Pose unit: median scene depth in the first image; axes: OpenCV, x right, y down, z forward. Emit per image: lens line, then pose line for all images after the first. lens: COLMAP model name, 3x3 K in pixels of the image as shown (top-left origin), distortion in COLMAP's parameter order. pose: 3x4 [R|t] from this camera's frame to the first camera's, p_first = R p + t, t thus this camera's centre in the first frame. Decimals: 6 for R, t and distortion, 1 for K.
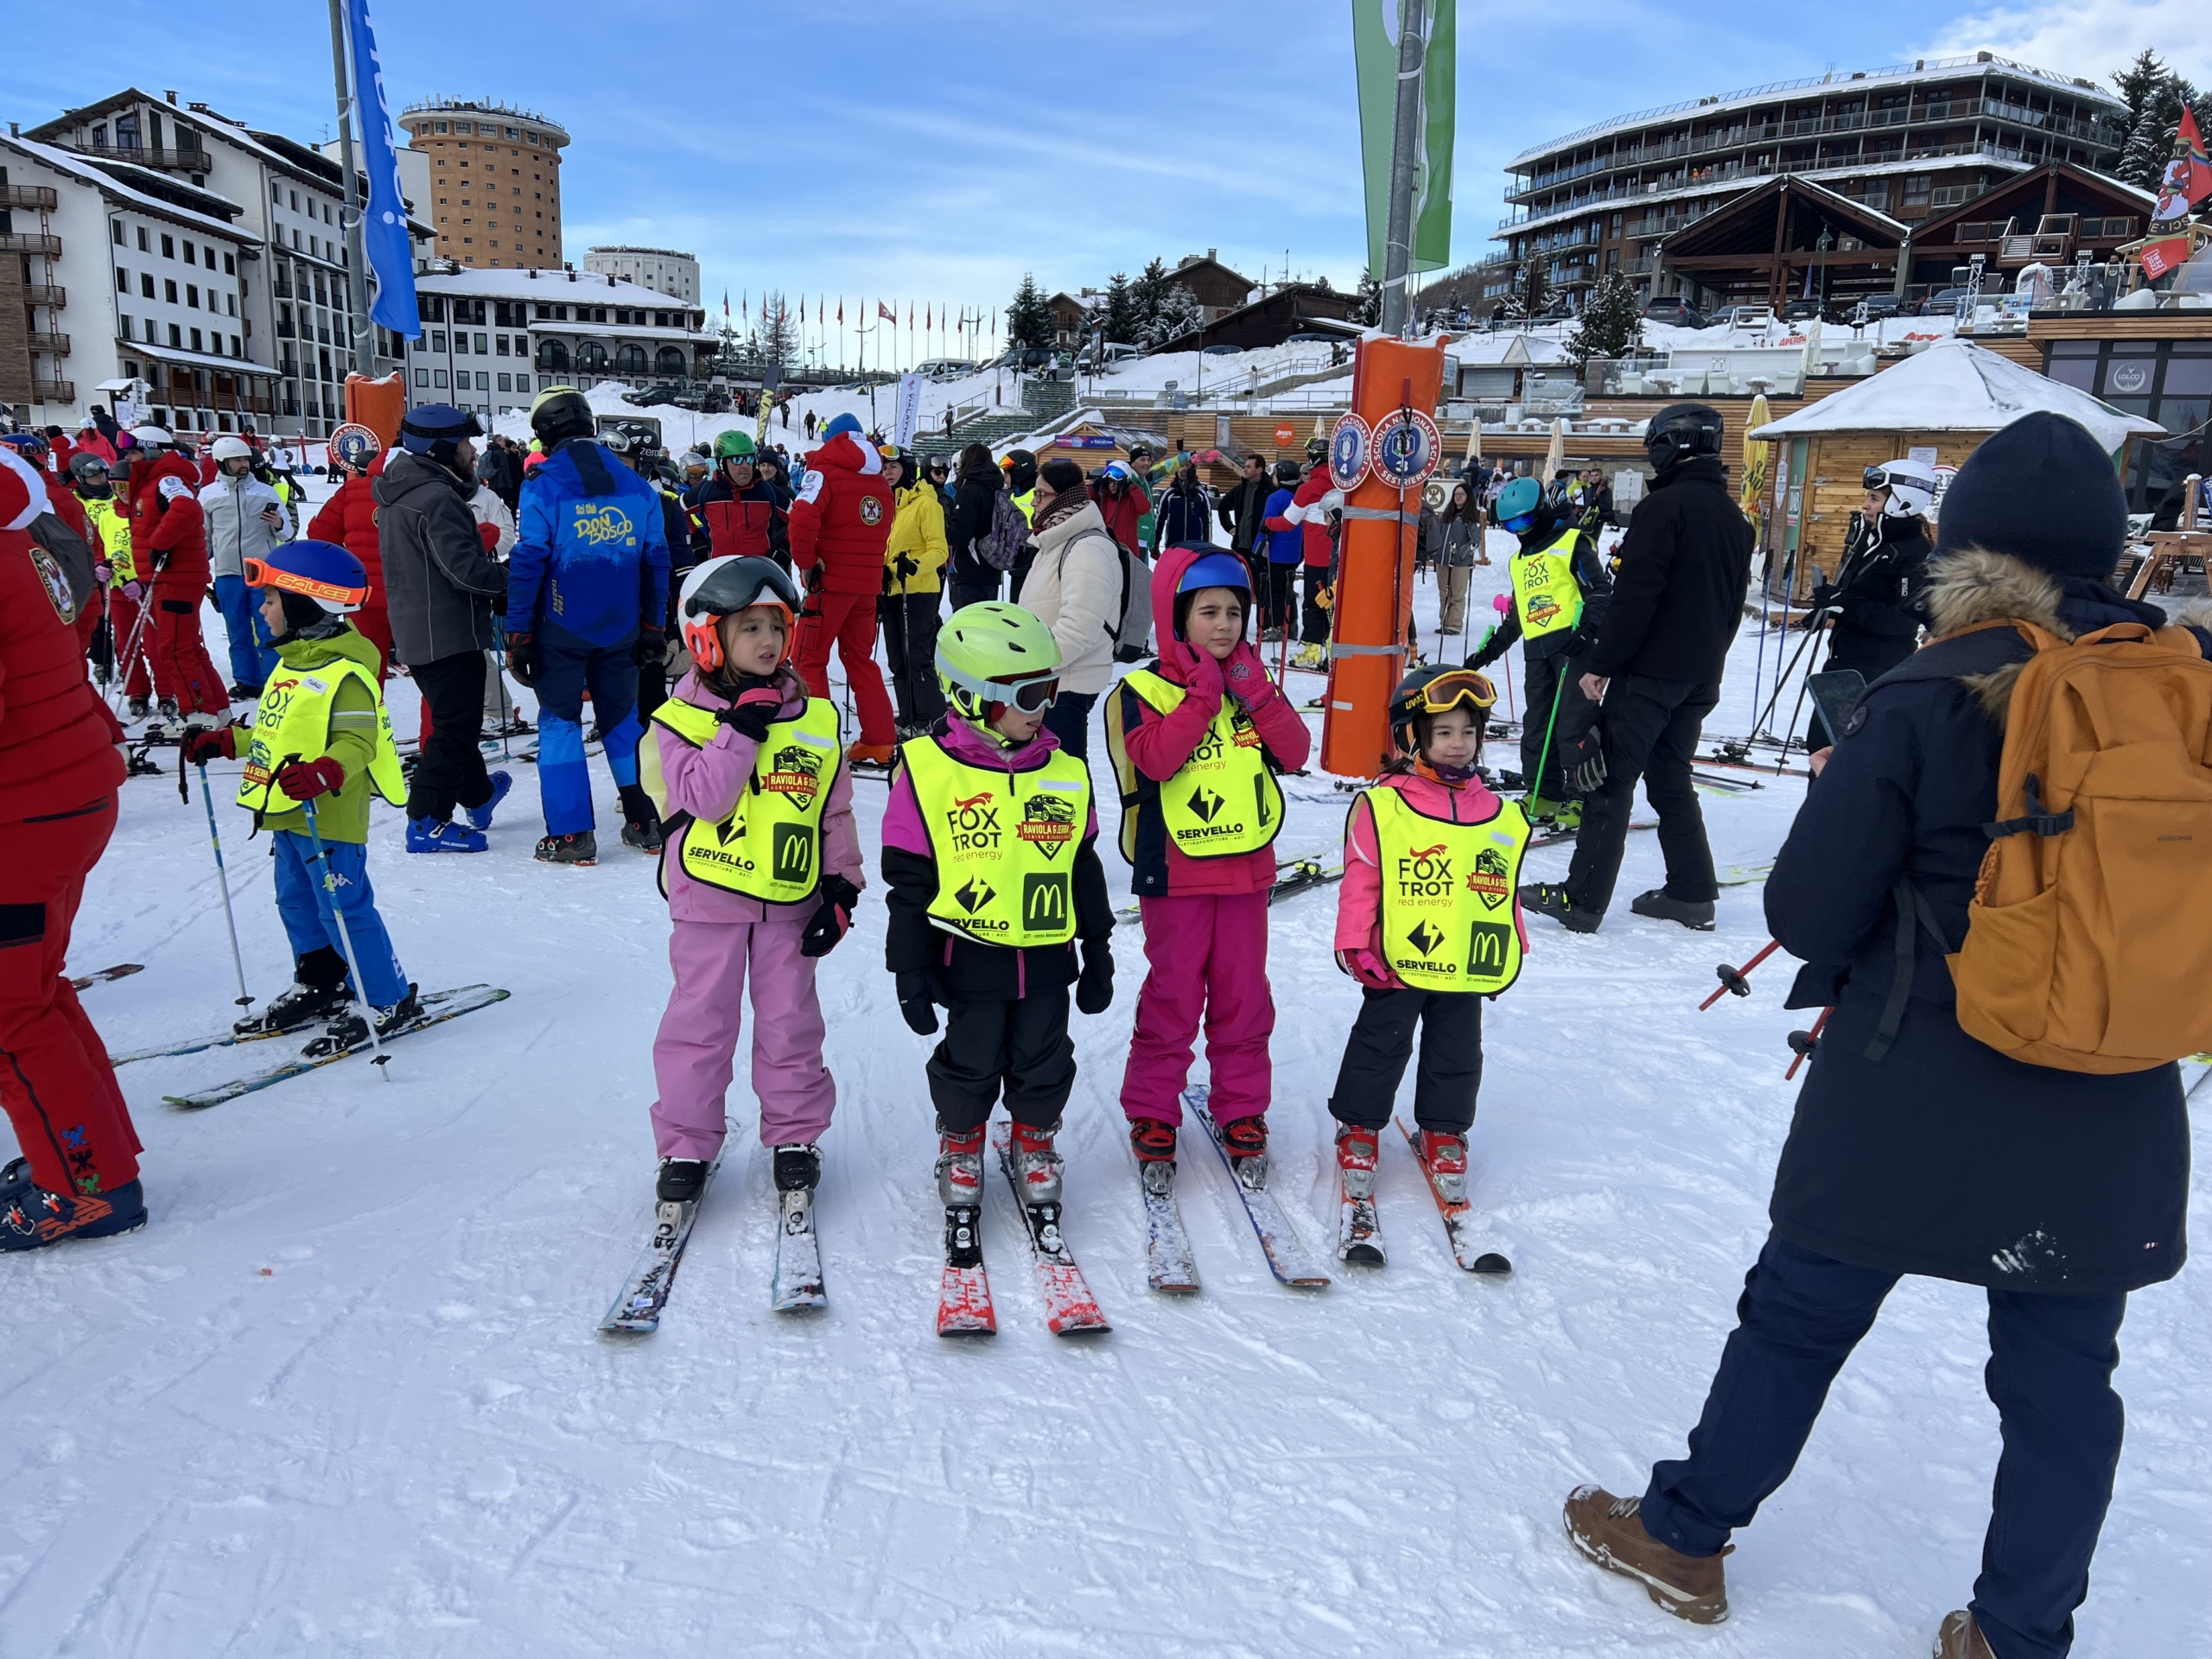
lens RADIAL K [[1634.2, 0, 1121.9], [0, 1634.2, 851.6], [0, 0, 1]] dist [0.046210, -0.048195]
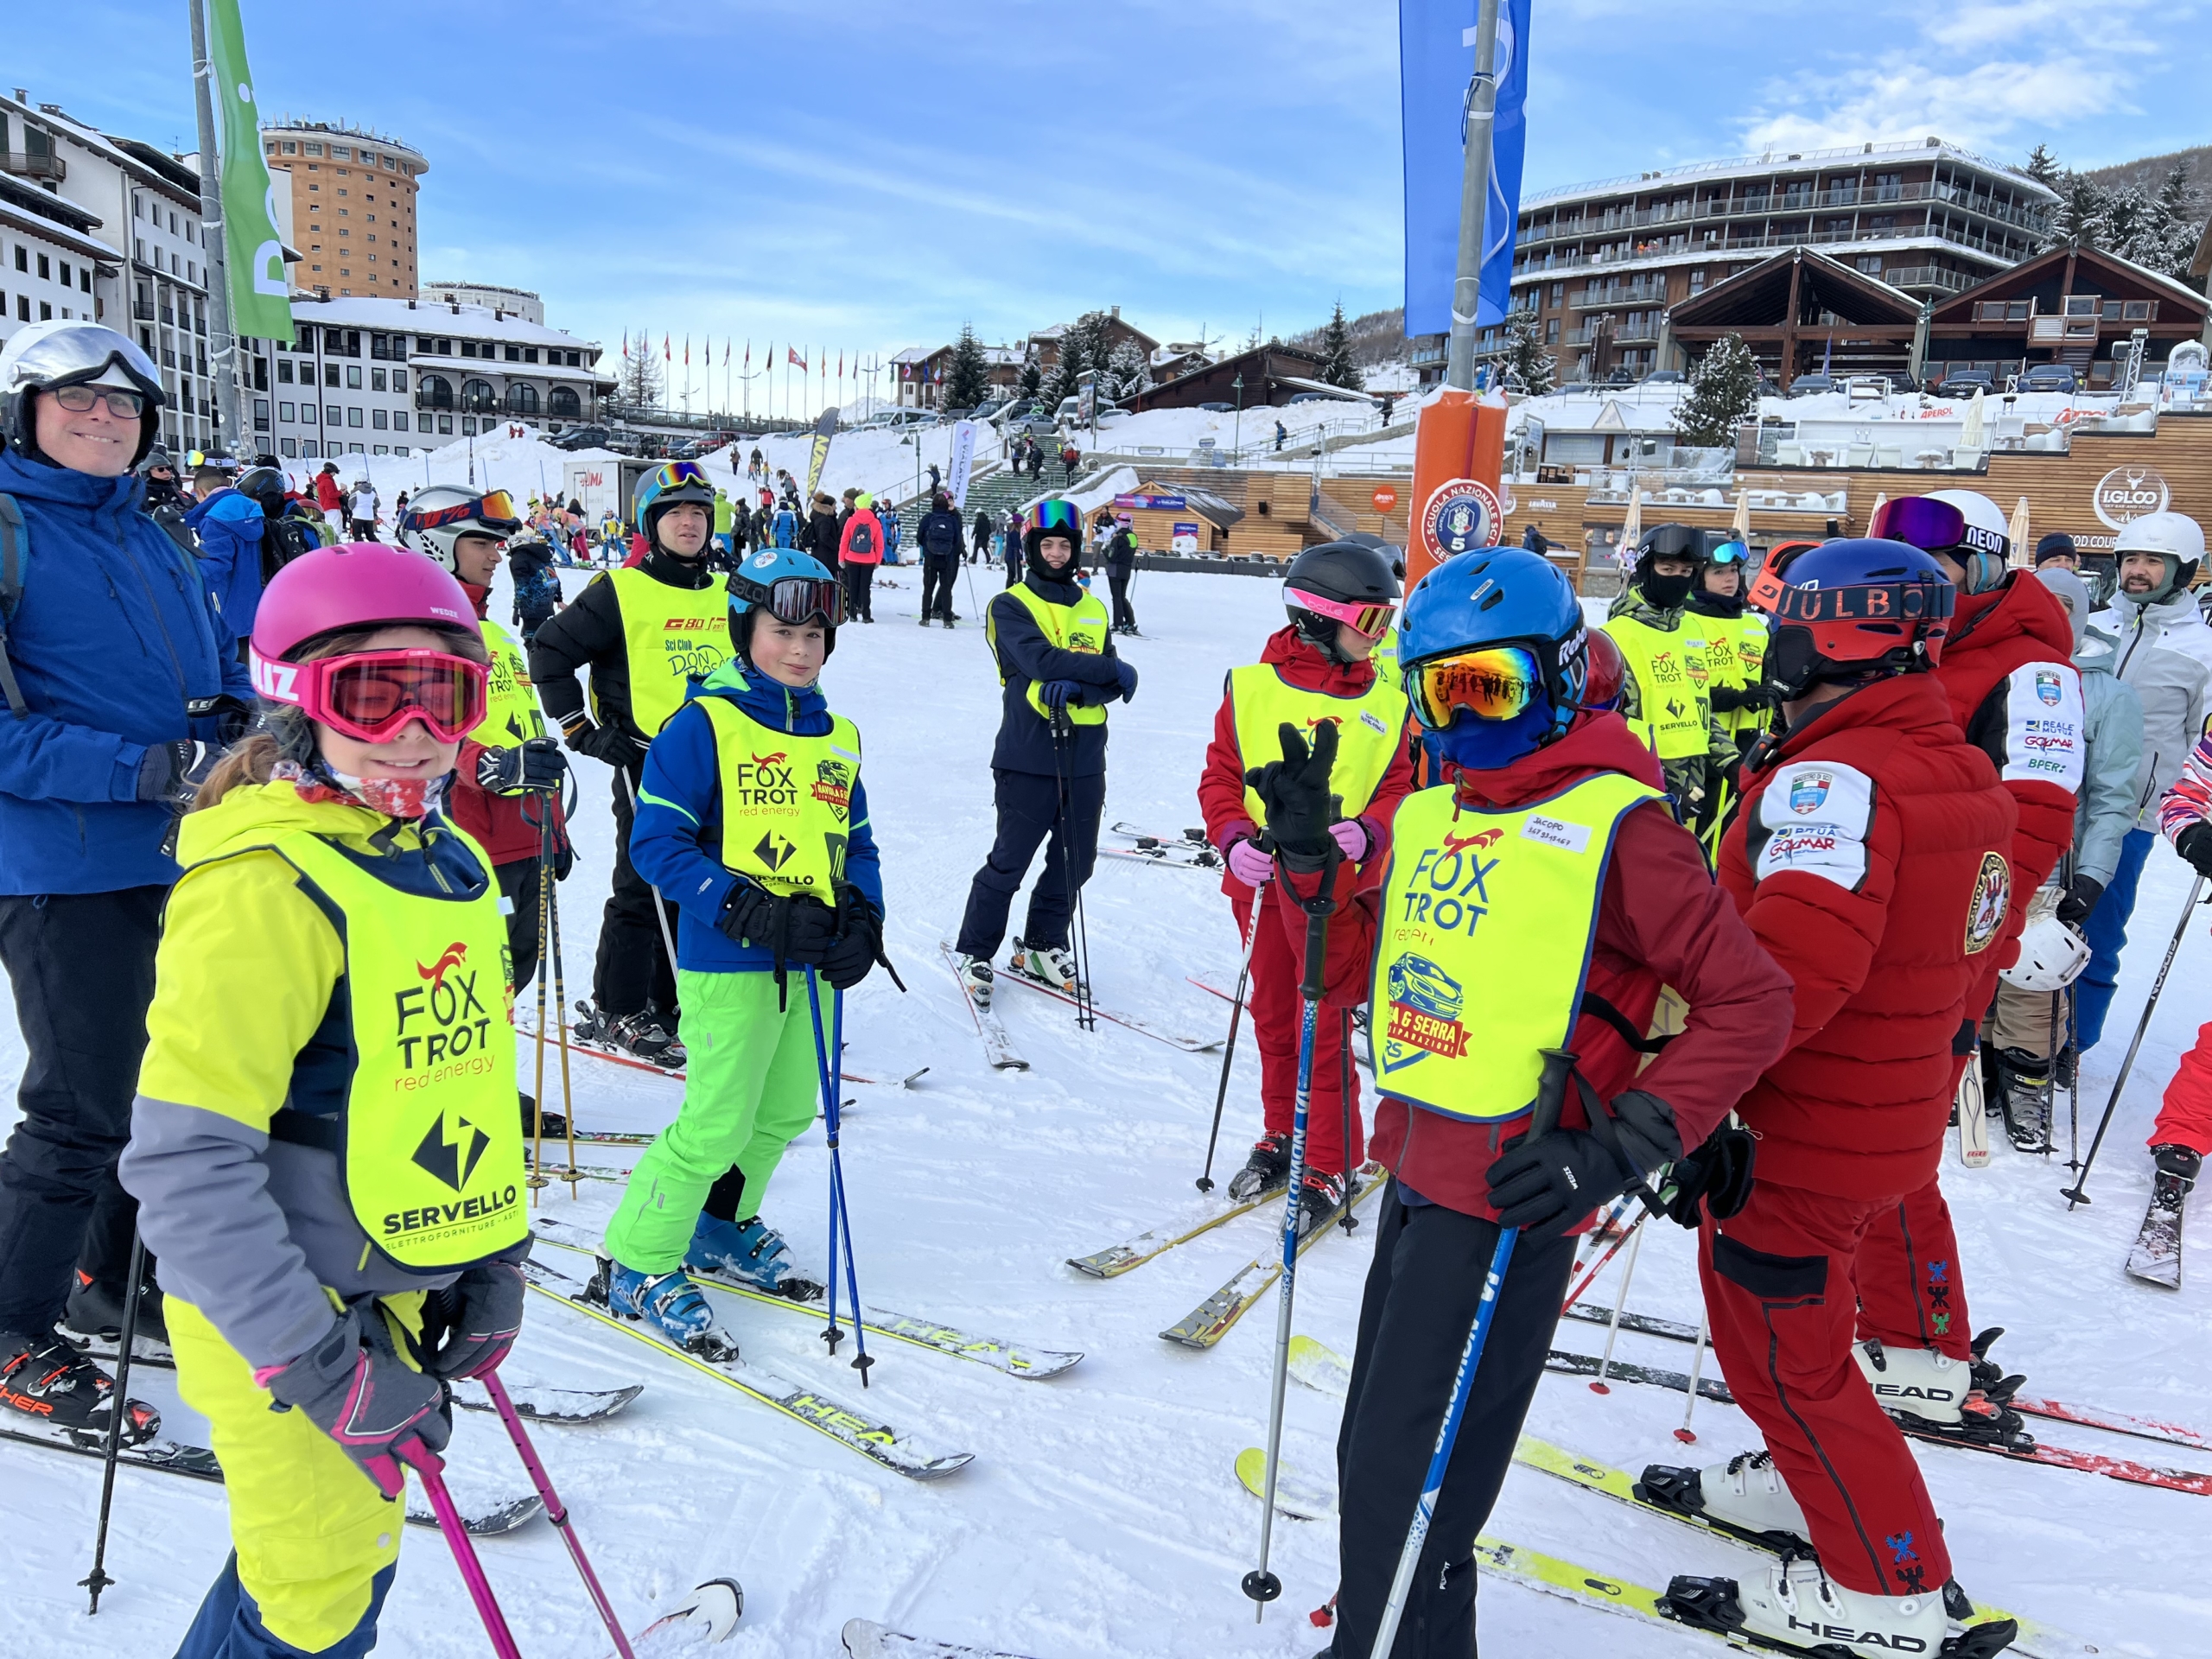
lens RADIAL K [[1634.2, 0, 1125.3], [0, 1634.2, 866.7], [0, 0, 1]] dist [0.046210, -0.048195]
pose [[0.994439, -0.000178, 0.105313, -0.068232], [0.002759, 0.999699, -0.024360, -0.012525], [-0.105277, 0.024515, 0.994141, 0.050686]]
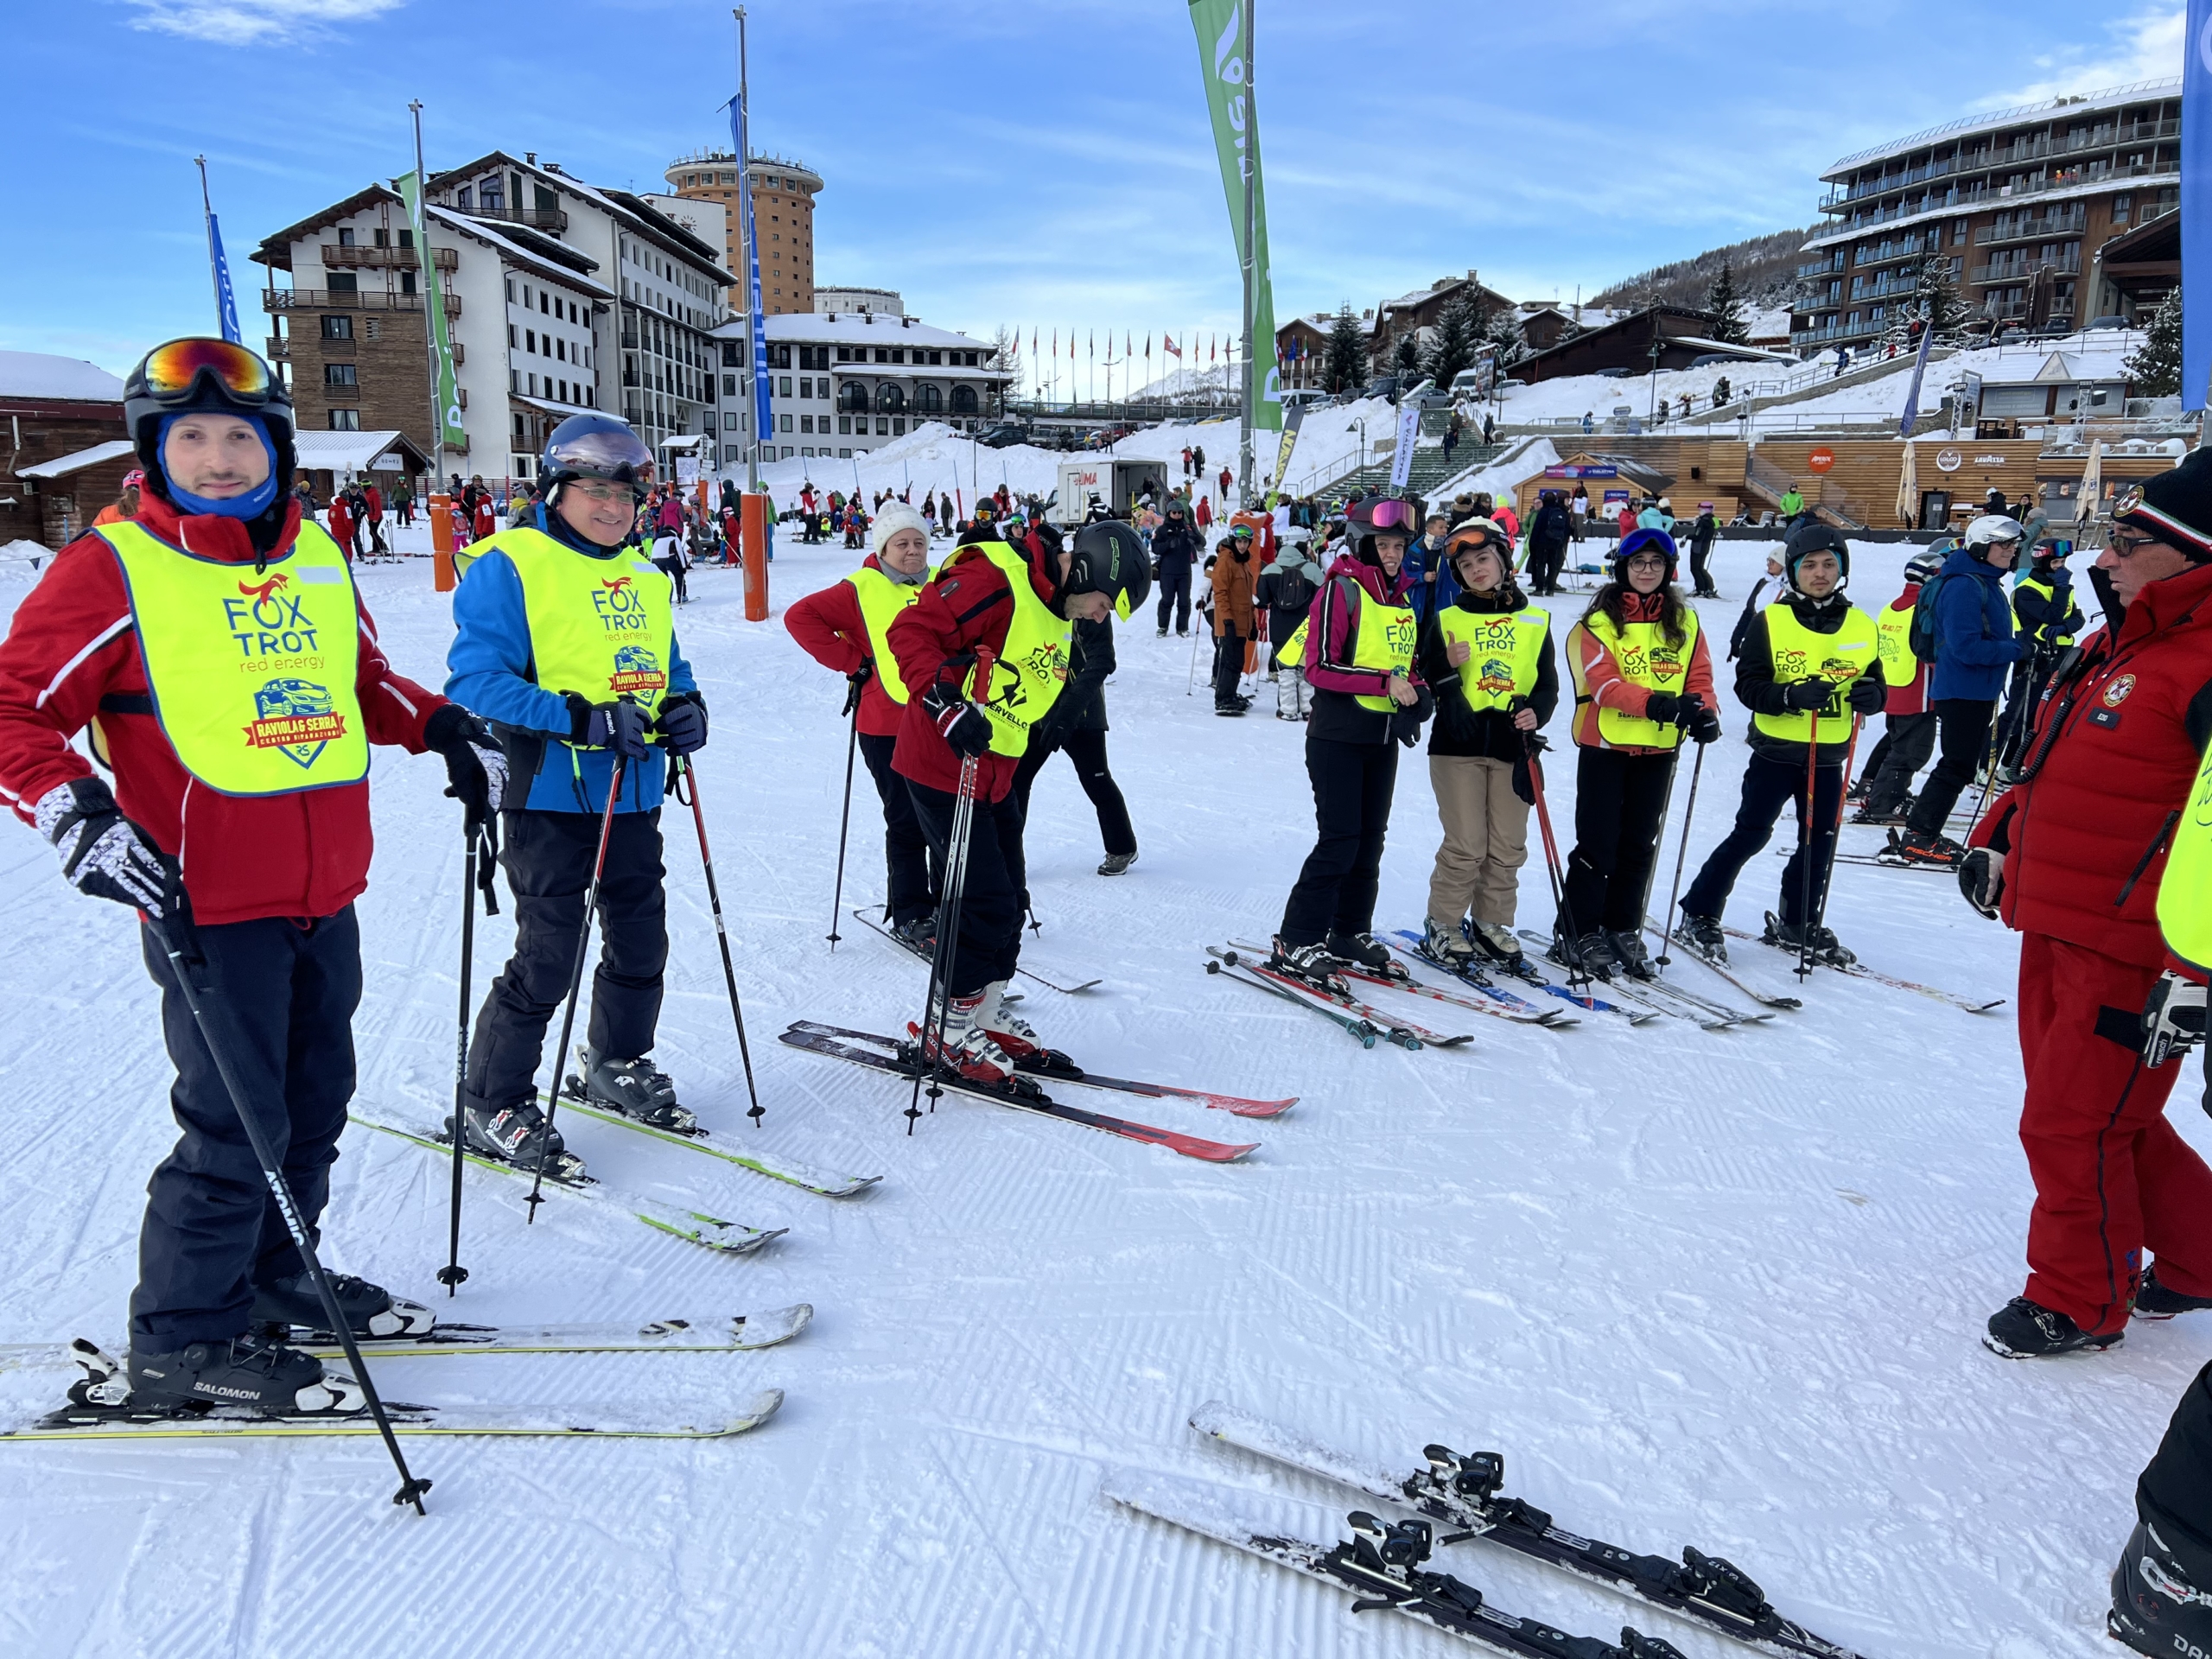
lens RADIAL K [[1634.2, 0, 1113.6], [0, 1634.2, 860.7], [0, 0, 1]] dist [0.046210, -0.048195]
pose [[0.995699, 0.001738, -0.092627, -0.107369], [-0.002578, 0.999957, -0.008946, -0.004798], [0.092608, 0.009146, 0.995661, 0.000762]]
